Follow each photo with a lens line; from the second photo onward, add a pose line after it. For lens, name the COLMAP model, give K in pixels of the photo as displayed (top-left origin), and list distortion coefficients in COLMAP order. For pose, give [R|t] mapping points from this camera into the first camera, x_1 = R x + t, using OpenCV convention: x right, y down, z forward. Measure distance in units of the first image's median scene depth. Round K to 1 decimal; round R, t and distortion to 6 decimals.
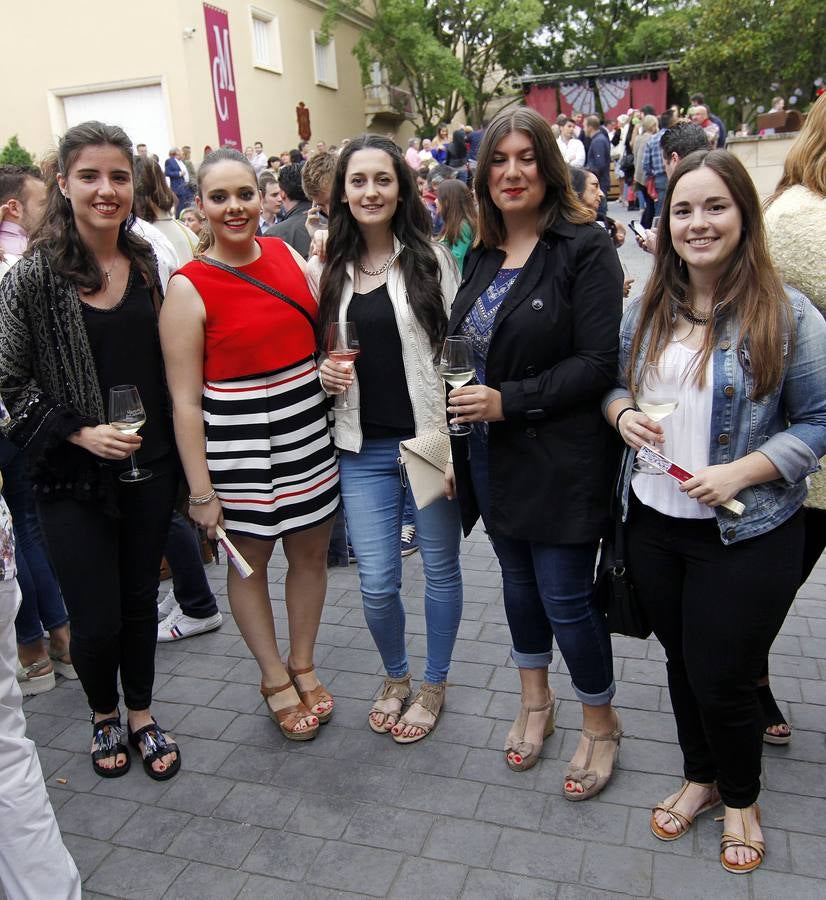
lens RADIAL K [[871.4, 0, 409.8], [0, 871.4, 454.5], [0, 0, 1]] dist [0.012096, 0.000000]
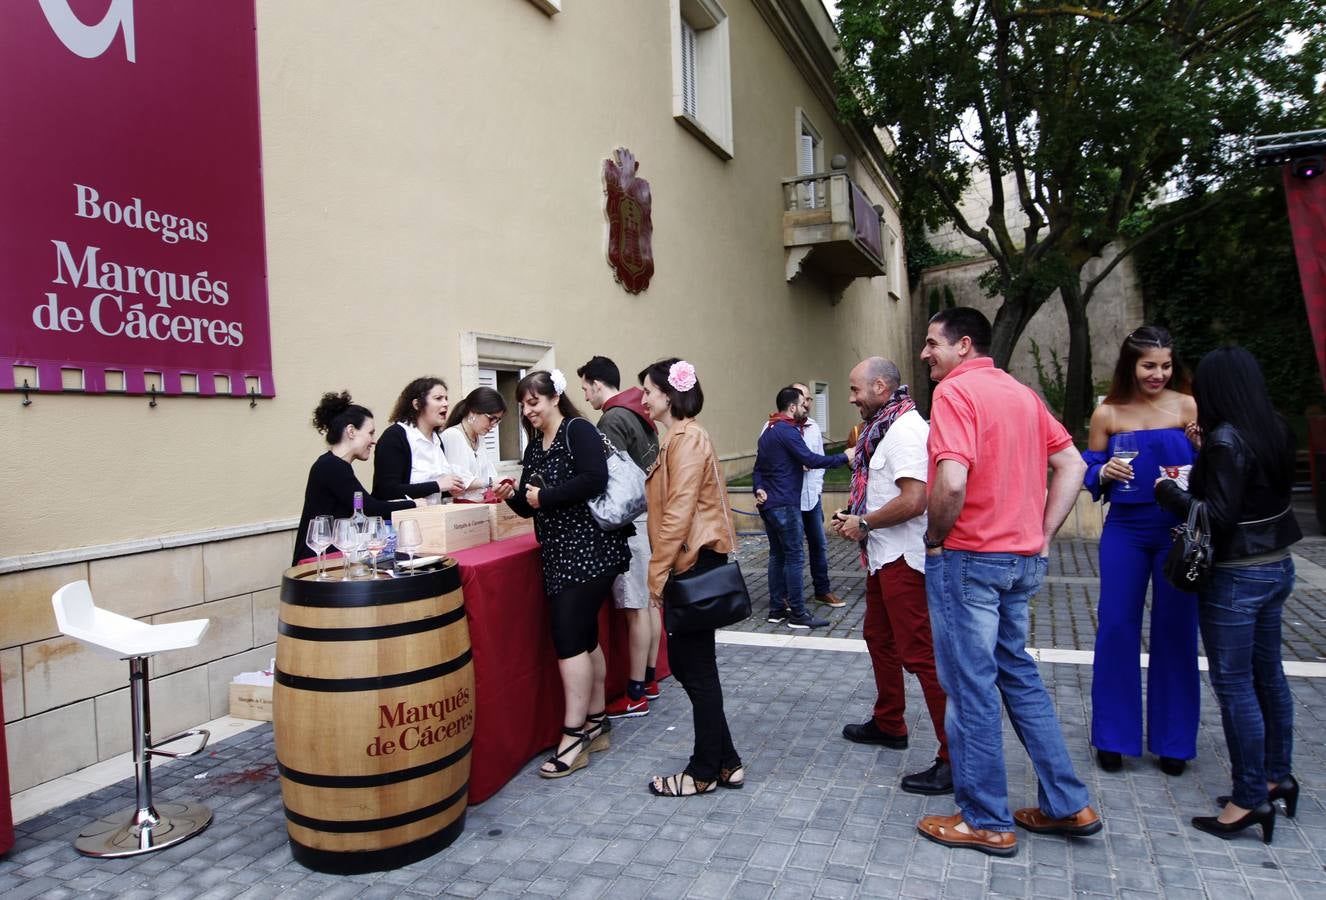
lens RADIAL K [[962.8, 0, 662.1], [0, 962.8, 449.1], [0, 0, 1]] dist [0.006163, -0.001237]
pose [[0.998540, 0.028302, -0.046011, -0.093771], [-0.038471, 0.970523, -0.237919, -0.237983], [0.037921, 0.239341, 0.970195, 0.712950]]
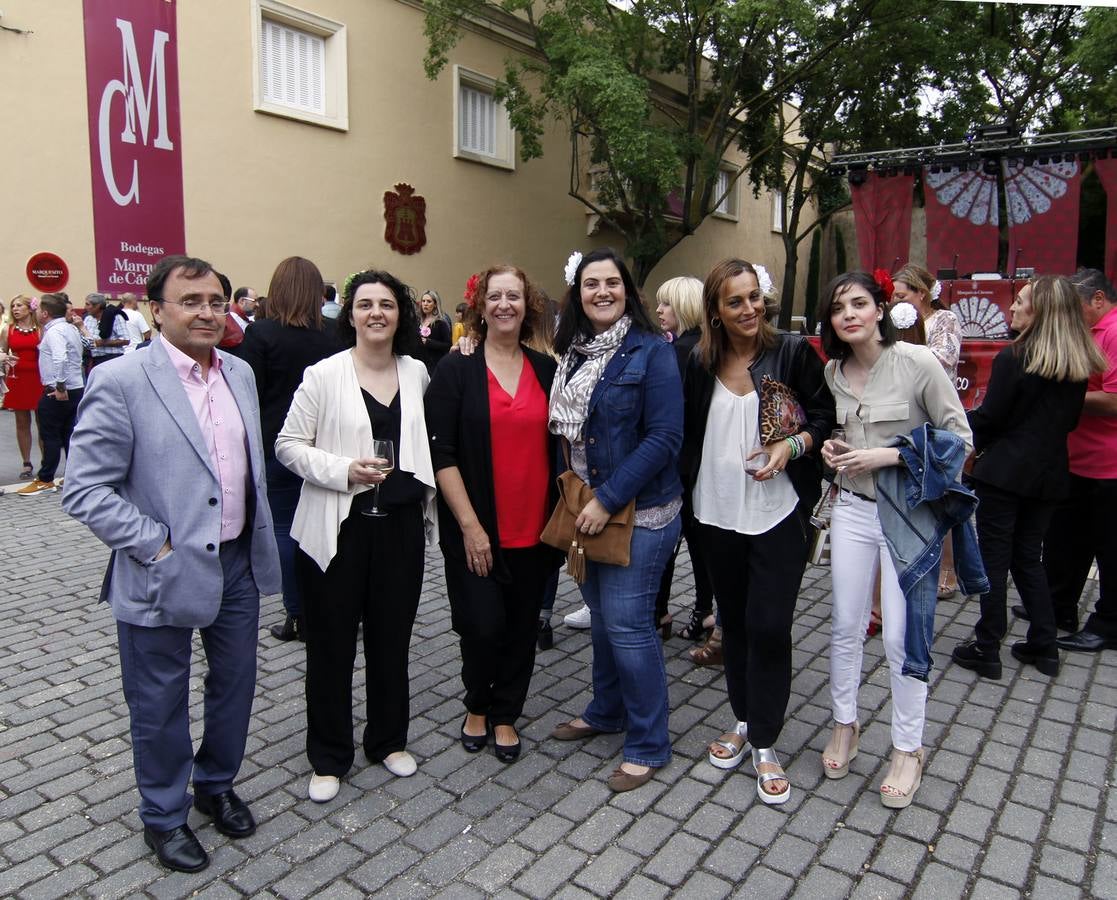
lens RADIAL K [[872.8, 0, 561.4], [0, 872.8, 440.2], [0, 0, 1]] dist [-0.009650, -0.007240]
pose [[0.952904, 0.103845, -0.284939, 0.137197], [-0.140720, 0.983682, -0.112102, -0.191840], [0.268649, 0.146919, 0.951968, 0.511978]]
